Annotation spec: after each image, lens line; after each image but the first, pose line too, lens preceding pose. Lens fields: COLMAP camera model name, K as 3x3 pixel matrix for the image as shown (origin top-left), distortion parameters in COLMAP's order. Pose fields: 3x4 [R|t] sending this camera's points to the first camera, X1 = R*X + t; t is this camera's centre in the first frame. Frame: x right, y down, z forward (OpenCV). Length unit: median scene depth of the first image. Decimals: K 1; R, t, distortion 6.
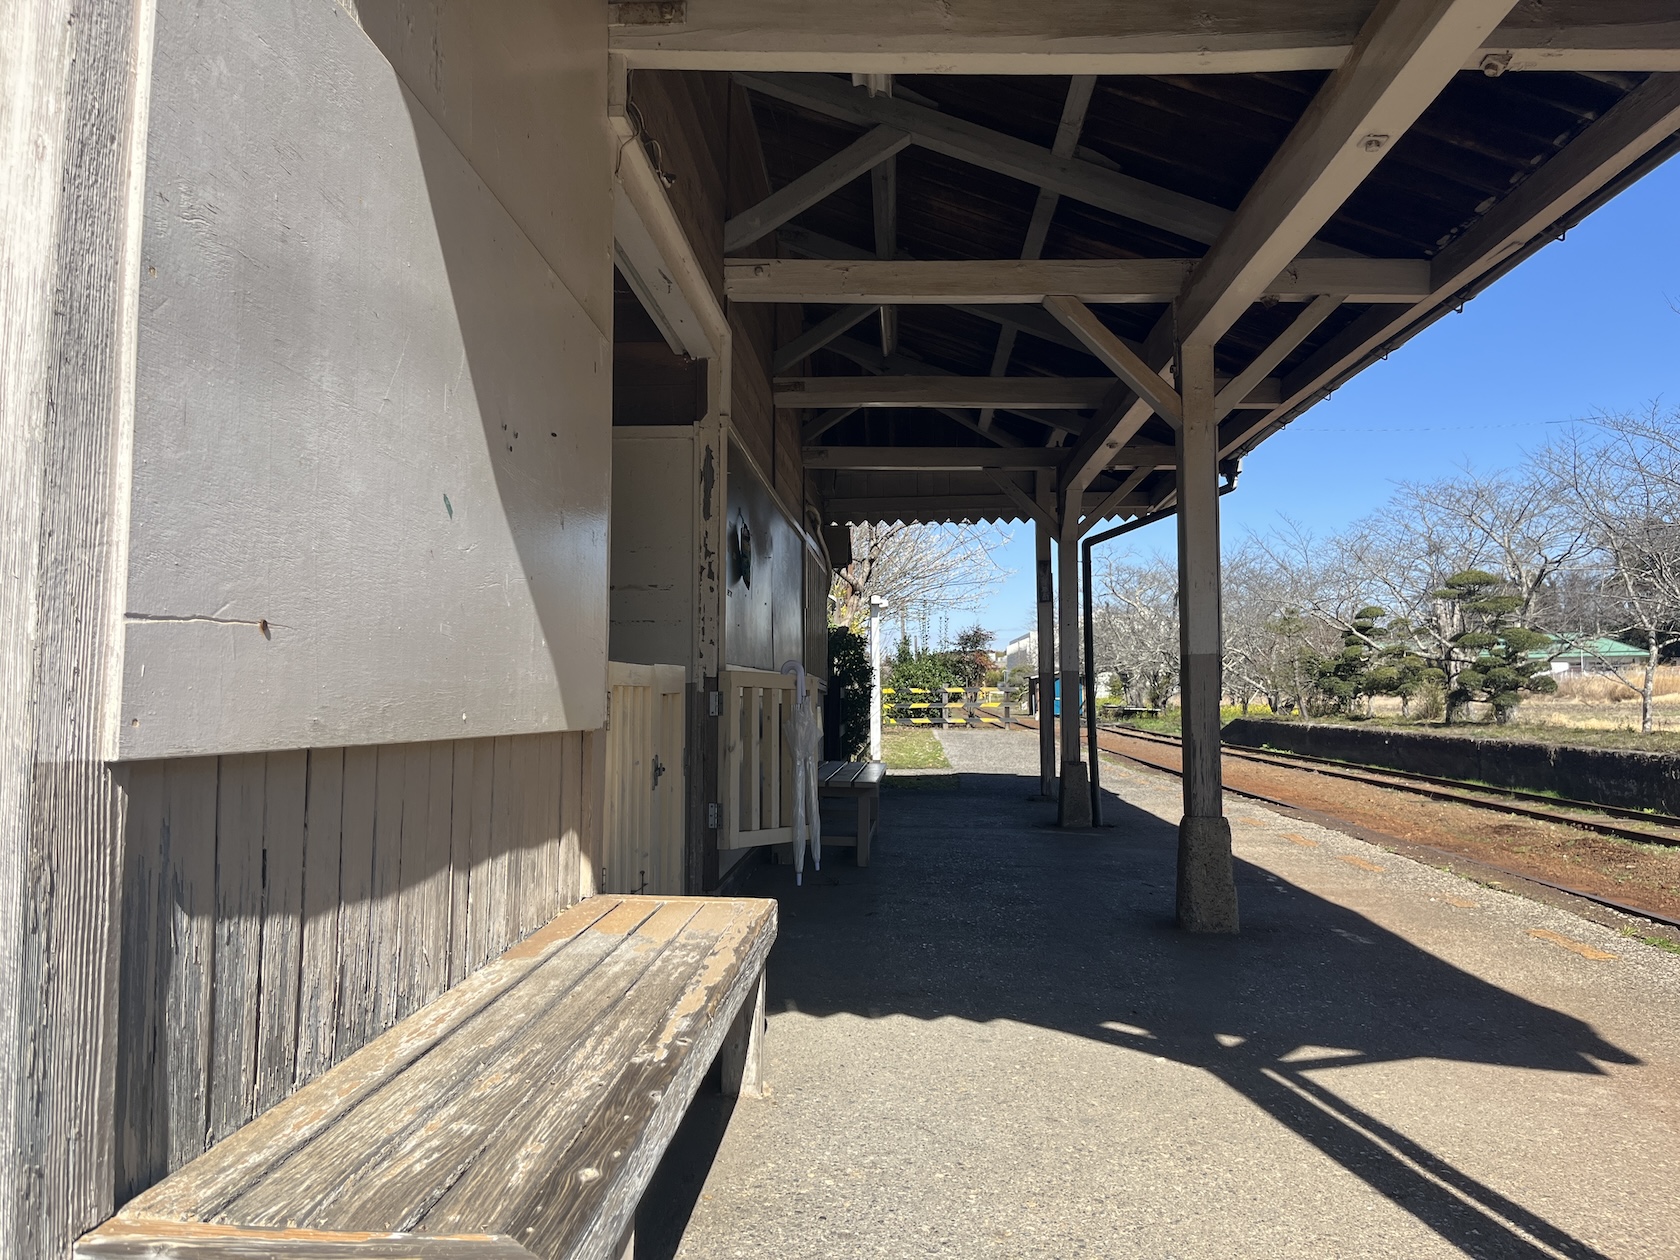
lens RADIAL K [[1266.9, 0, 834.7], [0, 1266.9, 625.3], [0, 0, 1]] dist [0.034360, -0.043552]
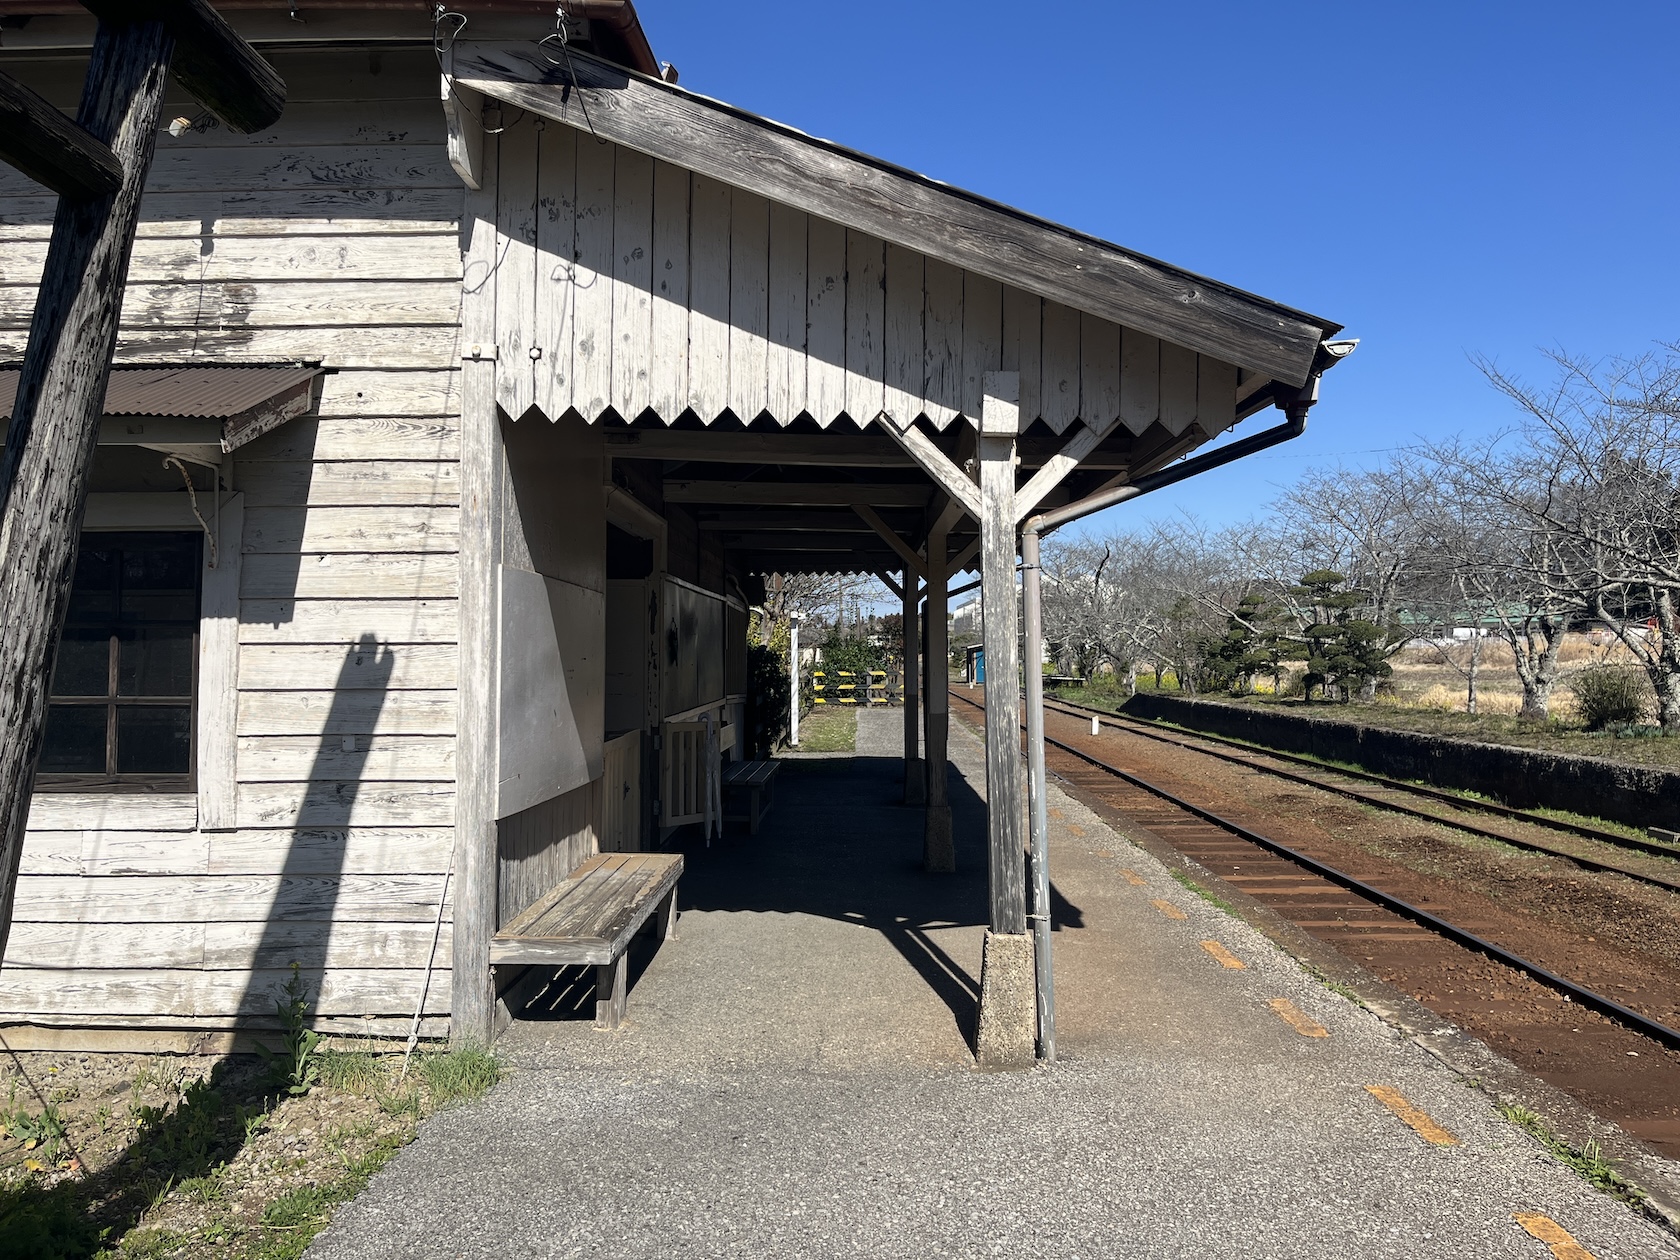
lens RADIAL K [[1266.9, 0, 844.9], [0, 1266.9, 628.0], [0, 0, 1]] dist [0.034360, -0.043552]
pose [[0.998982, 0.001614, 0.045080, 0.077604], [-0.003121, 0.999438, 0.033368, -0.144008], [-0.045001, -0.033474, 0.998426, -0.686131]]
